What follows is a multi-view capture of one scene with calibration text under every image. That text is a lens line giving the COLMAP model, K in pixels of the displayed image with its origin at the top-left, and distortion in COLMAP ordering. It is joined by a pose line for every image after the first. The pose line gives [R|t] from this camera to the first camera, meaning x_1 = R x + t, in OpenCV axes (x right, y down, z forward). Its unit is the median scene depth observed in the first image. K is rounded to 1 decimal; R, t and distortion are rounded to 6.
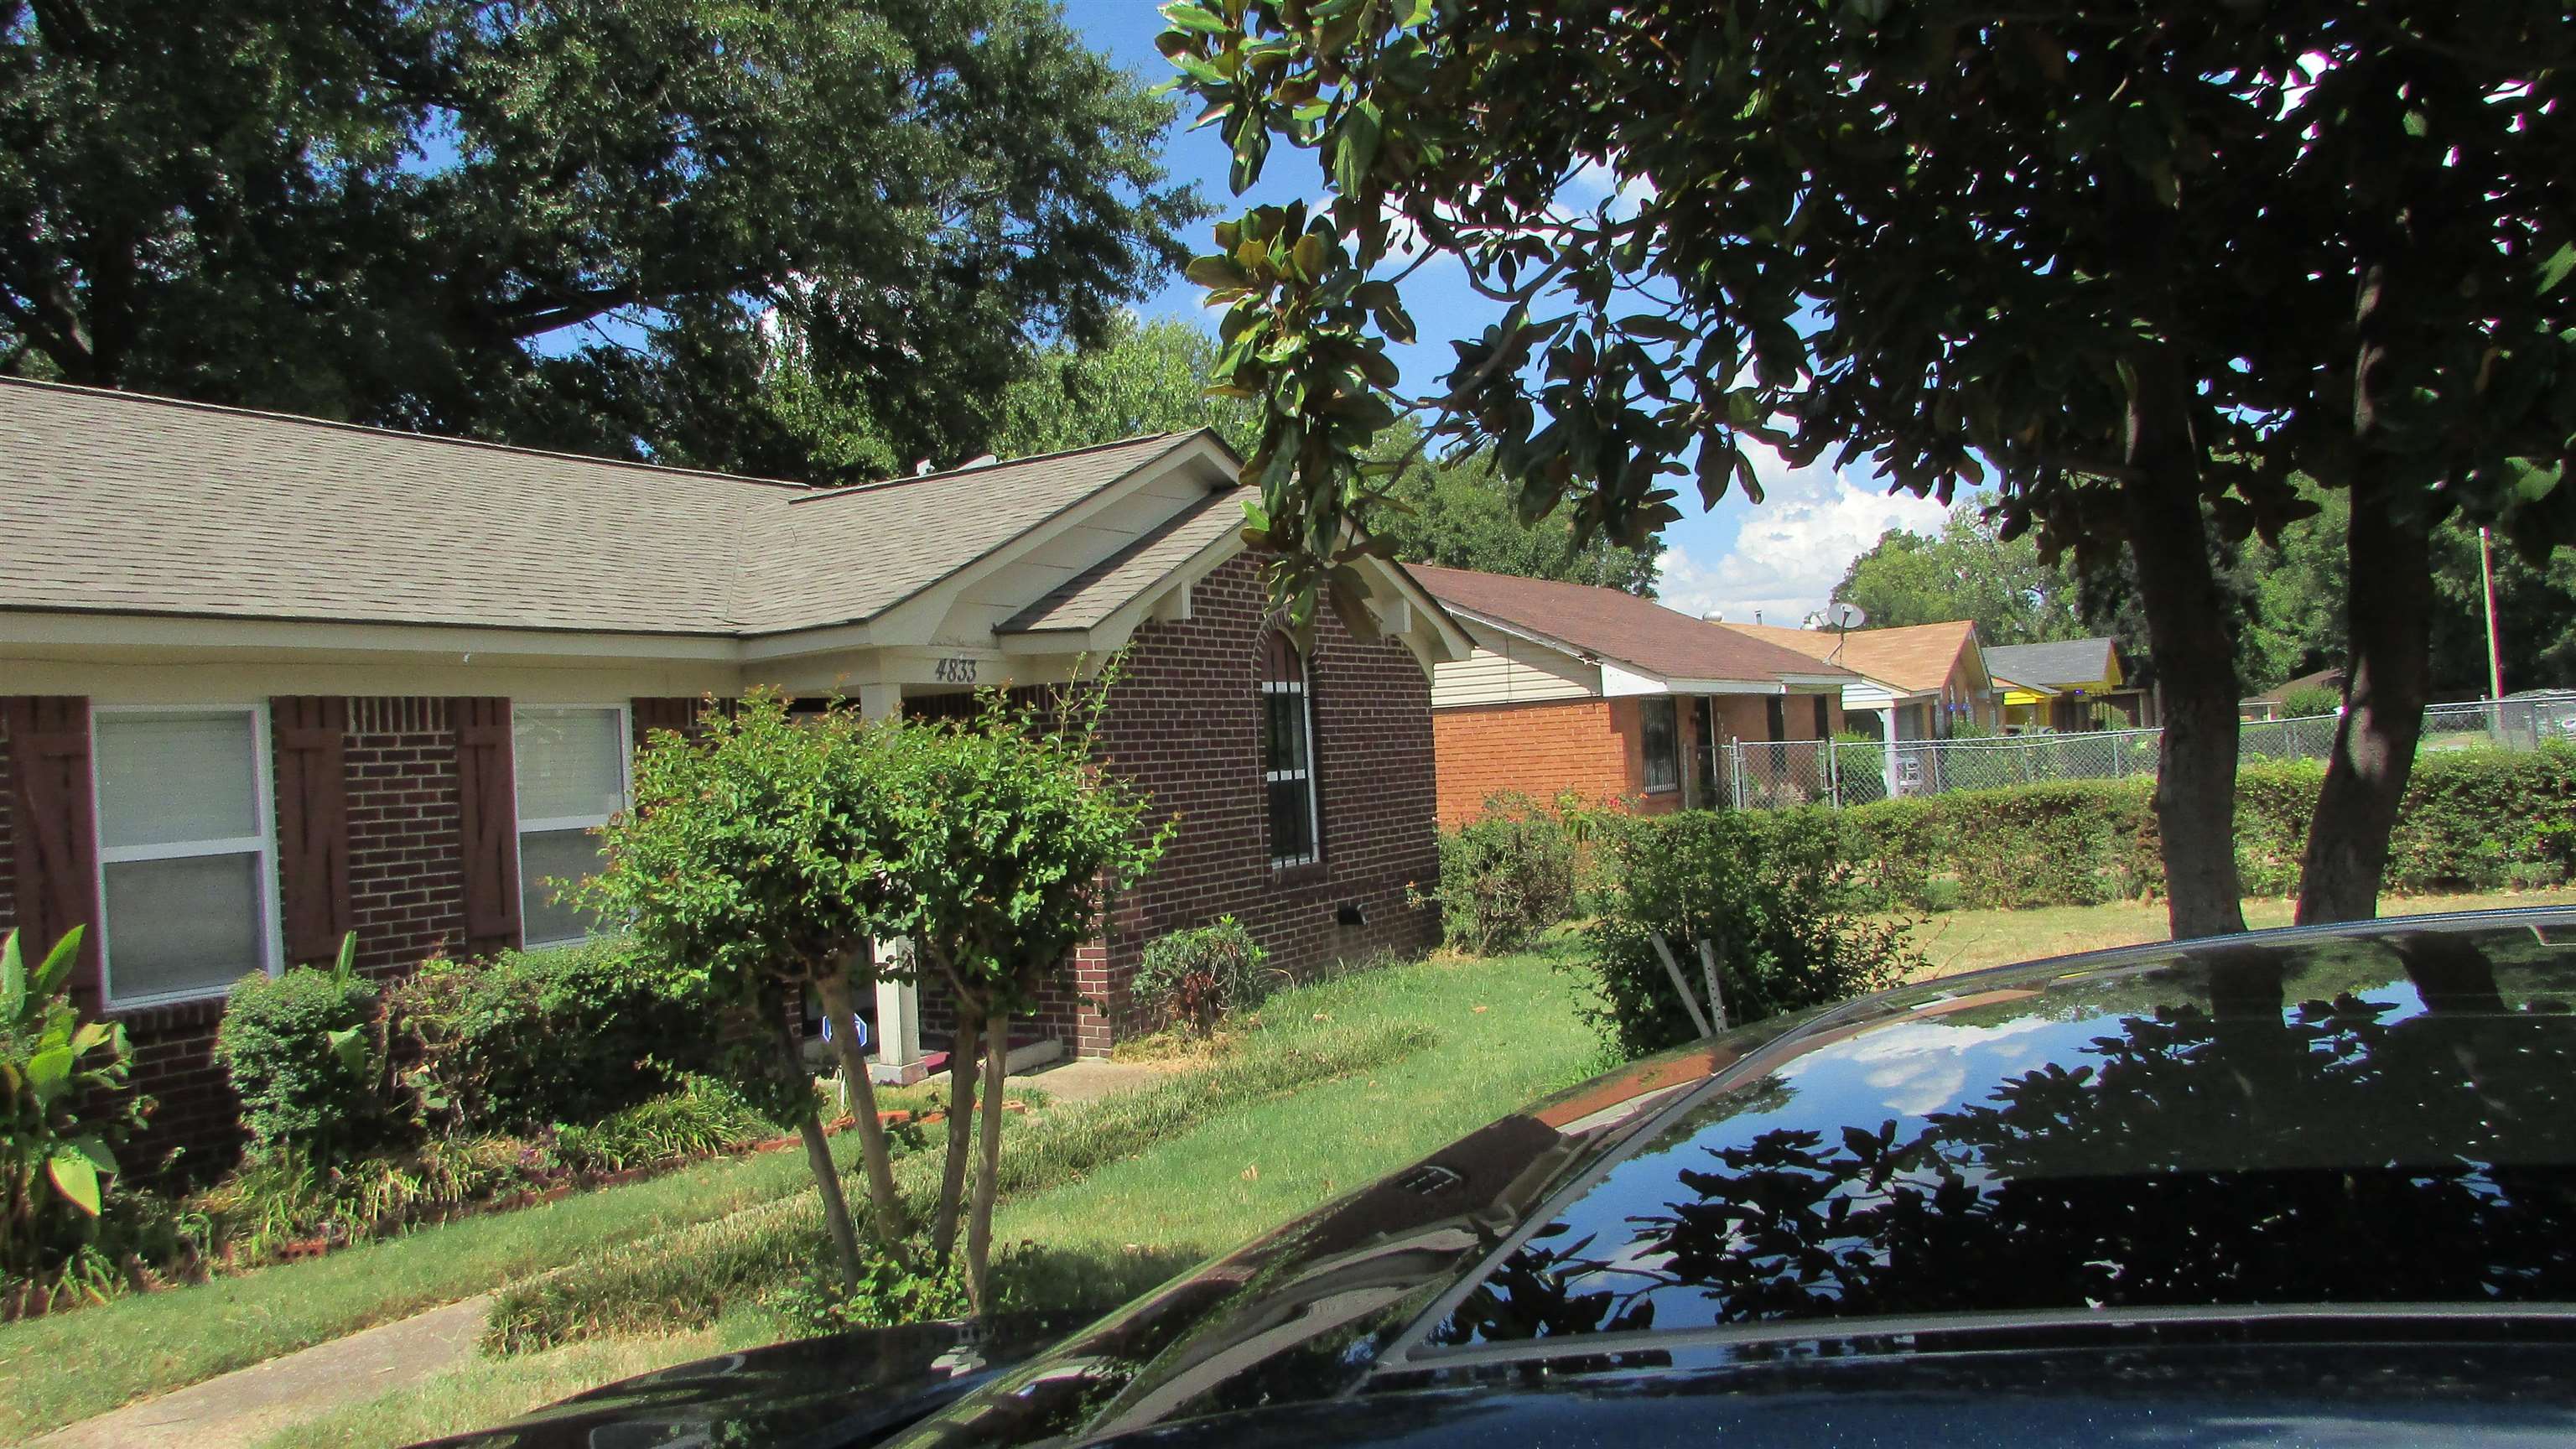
lens RADIAL K [[1796.5, 0, 1301.4], [0, 1796.5, 719.6], [0, 0, 1]] dist [-0.031177, -0.000734]
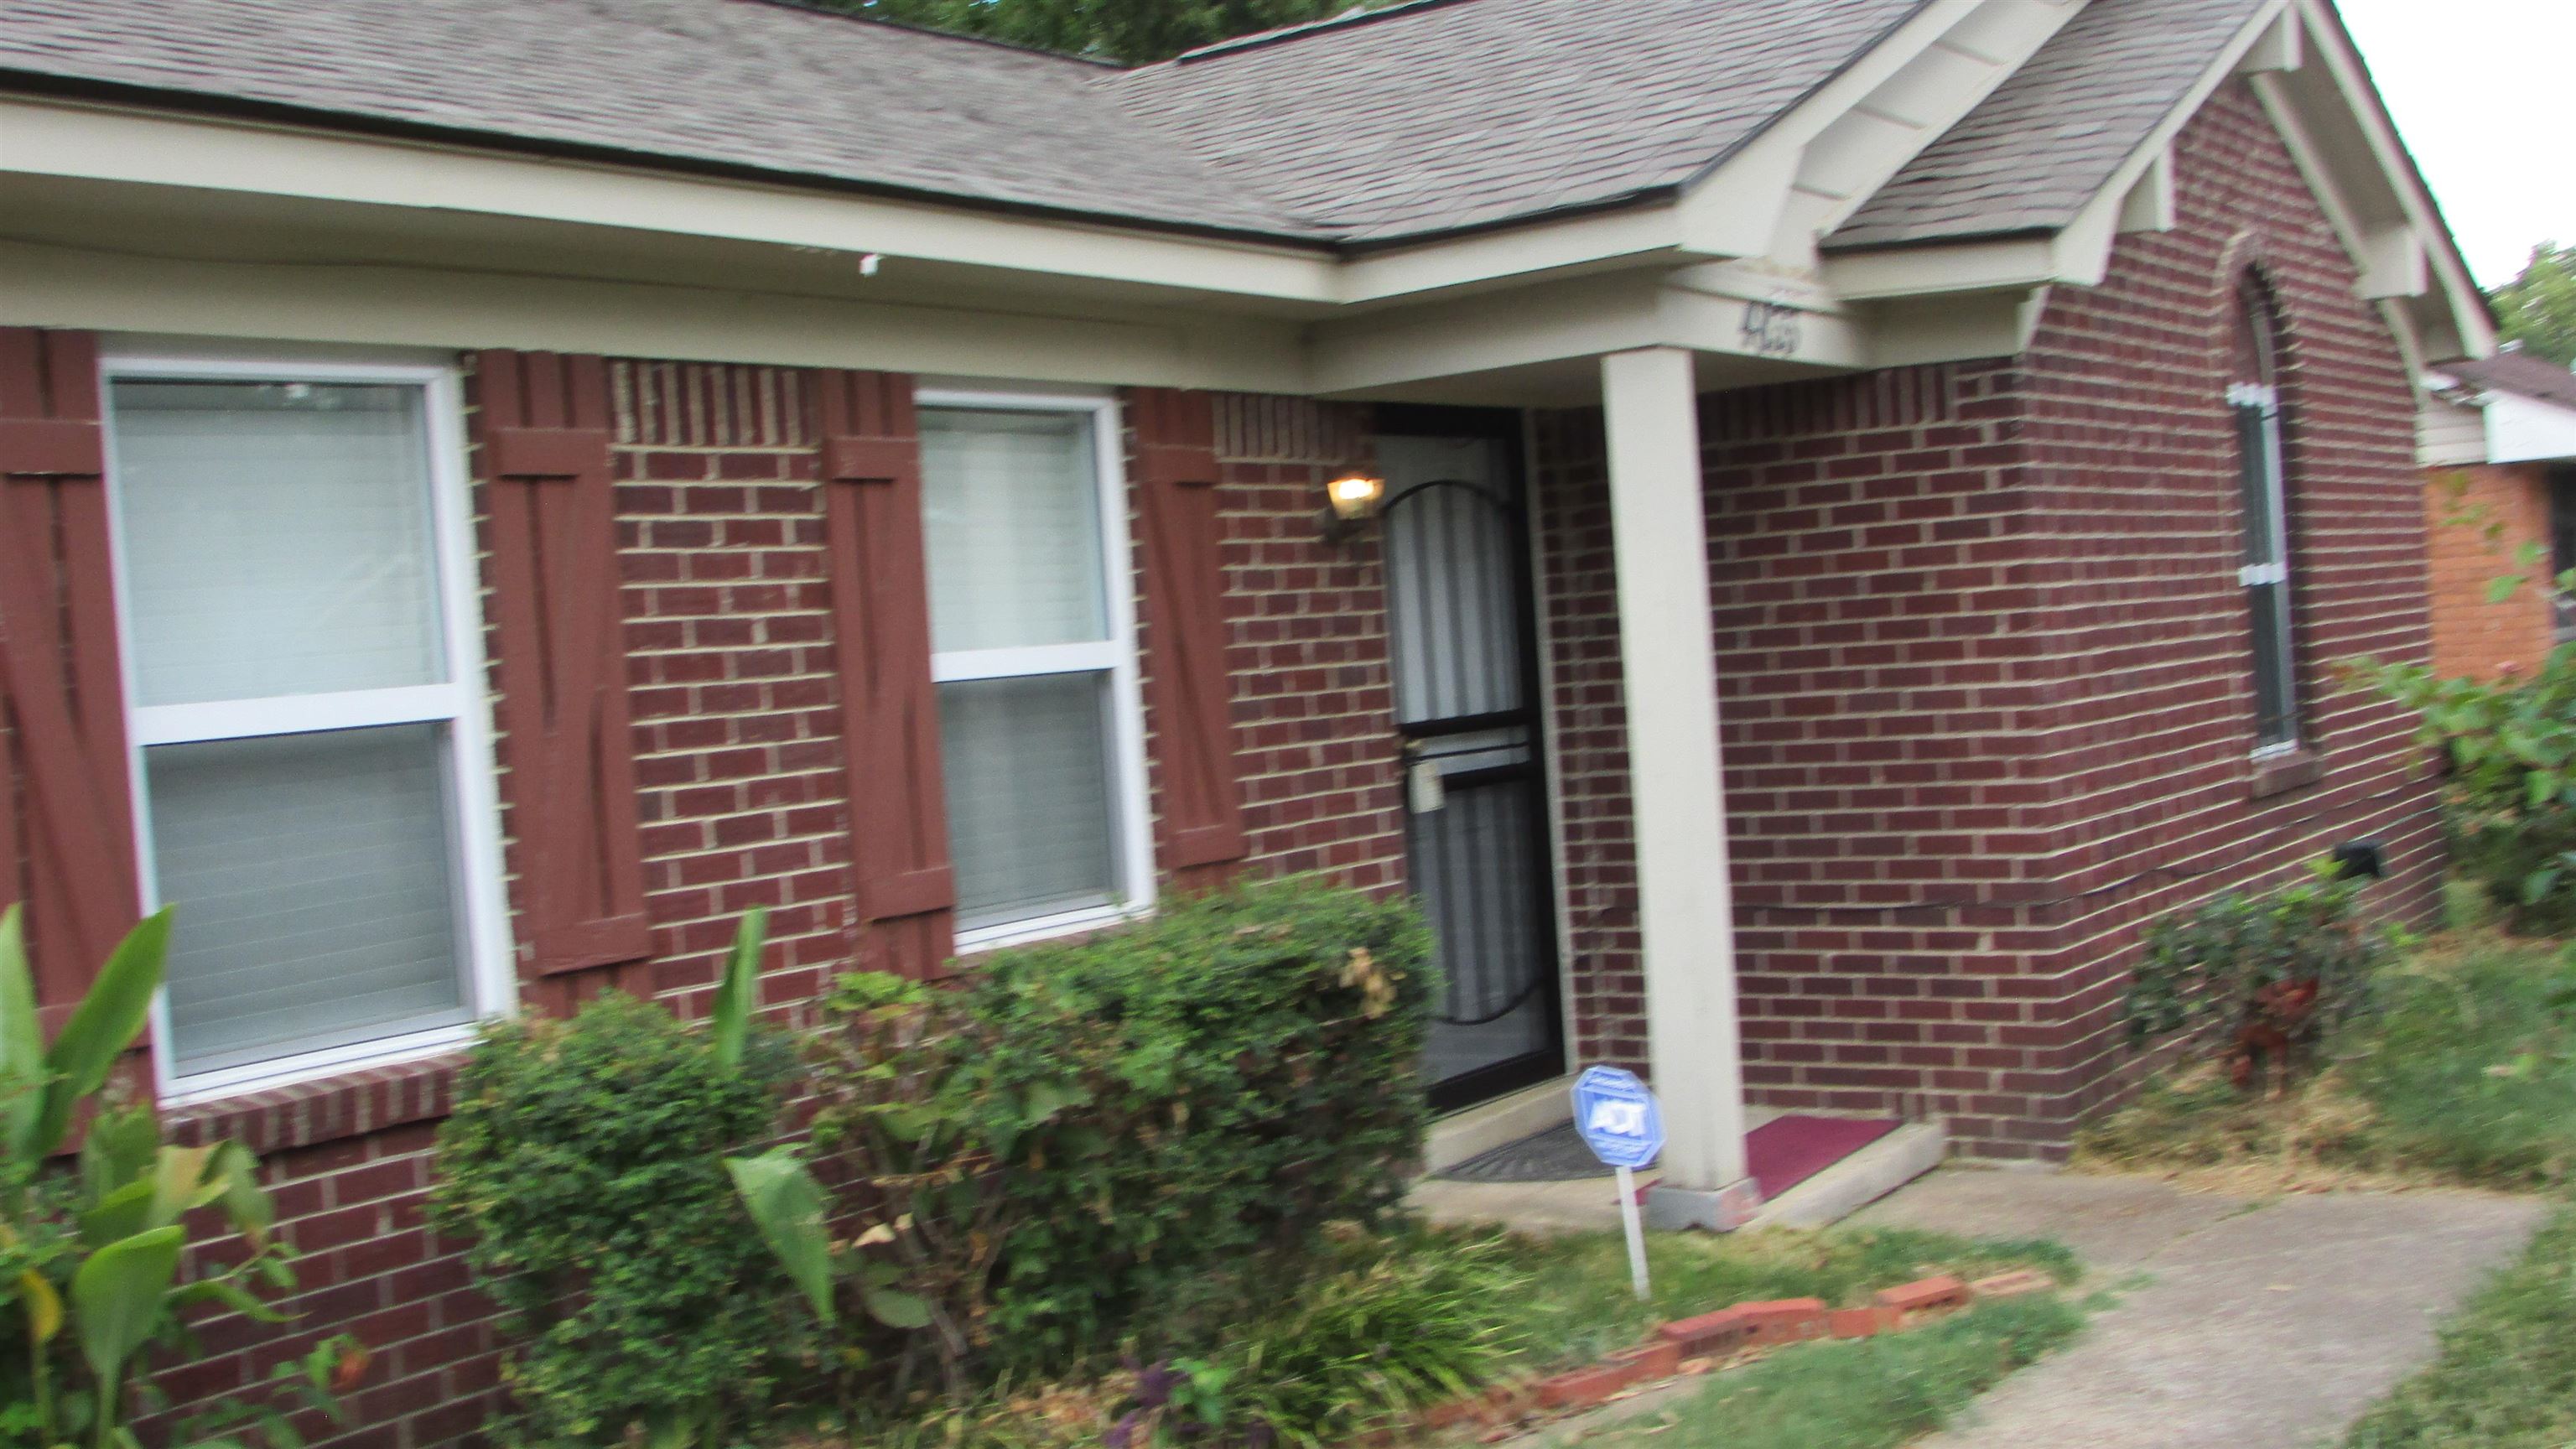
lens RADIAL K [[2849.3, 0, 1288.0], [0, 2849.3, 724.5], [0, 0, 1]] dist [-0.056746, 0.023619]
pose [[0.996309, -0.011485, -0.085063, -0.317407], [0.016123, 0.998409, 0.054030, 0.040424], [0.084307, -0.055202, 0.994910, 0.331712]]
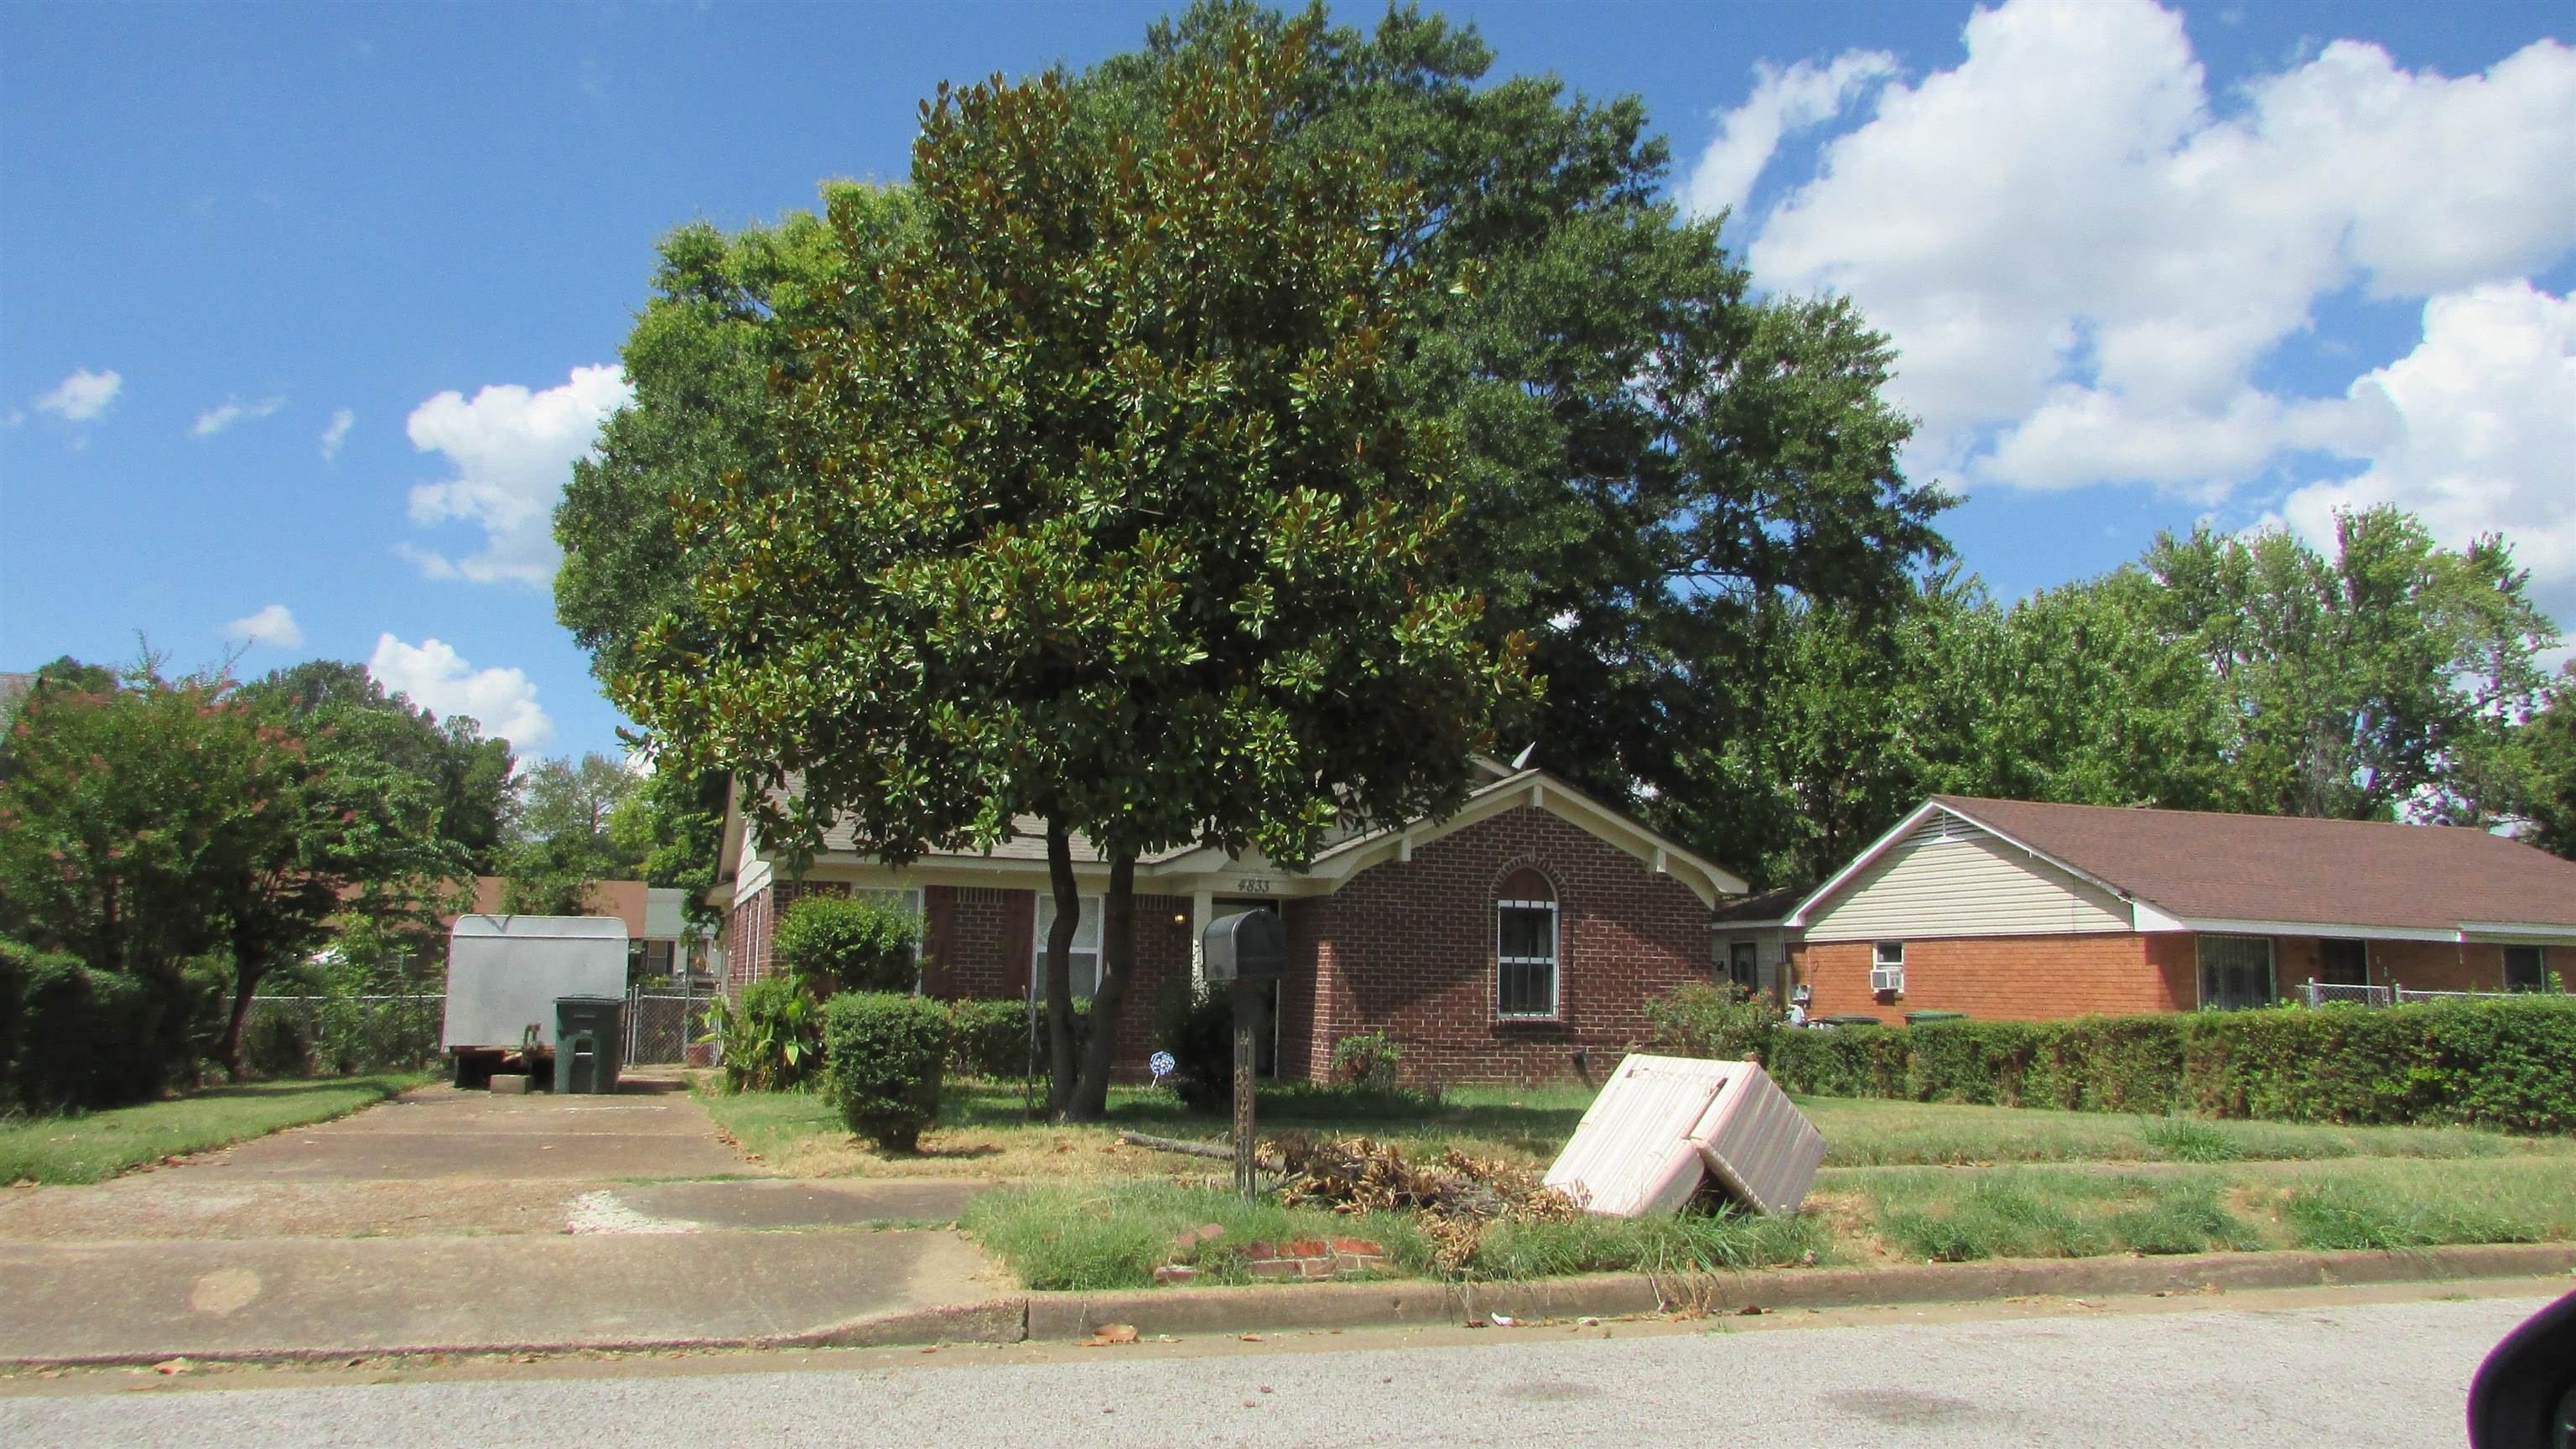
lens RADIAL K [[1796.5, 0, 1301.4], [0, 1796.5, 719.6], [0, 0, 1]] dist [-0.031177, -0.000734]
pose [[0.759365, -0.021453, -0.650311, 1.352340], [-0.052588, 0.994163, -0.094204, -0.032317], [0.648536, 0.105734, 0.753804, -0.516863]]
